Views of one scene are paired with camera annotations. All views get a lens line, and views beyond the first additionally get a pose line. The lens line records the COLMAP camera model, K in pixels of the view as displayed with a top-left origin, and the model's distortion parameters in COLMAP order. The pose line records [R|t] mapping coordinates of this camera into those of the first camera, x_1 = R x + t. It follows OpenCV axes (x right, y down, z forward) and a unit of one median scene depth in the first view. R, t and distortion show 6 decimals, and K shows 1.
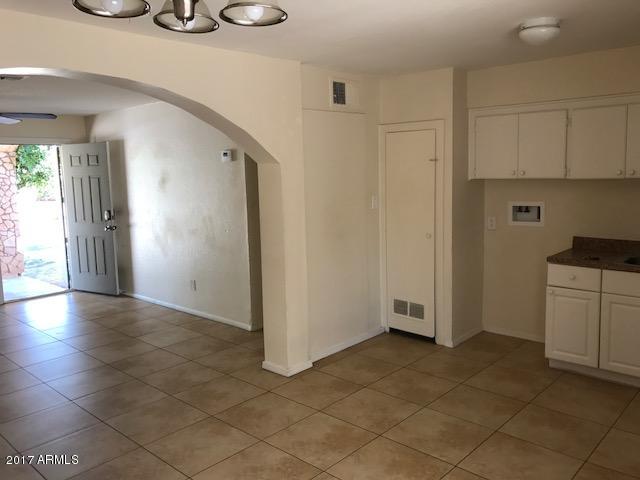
lens RADIAL K [[534.5, 0, 322.6], [0, 534.5, 238.8], [0, 0, 1]] dist [0.036321, -0.005600]
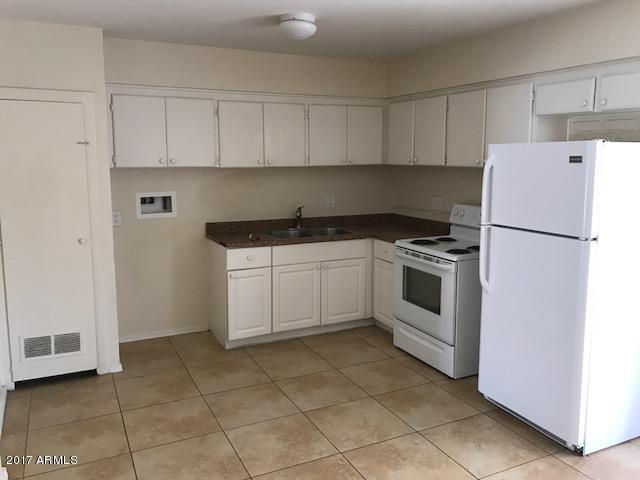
lens RADIAL K [[534.5, 0, 321.8], [0, 534.5, 238.5], [0, 0, 1]] dist [0.036321, -0.005600]
pose [[0.365180, -0.130090, 0.921803, -0.442901], [0.115149, 0.988896, 0.093942, -0.049395], [-0.923788, 0.071839, 0.376105, 0.437792]]
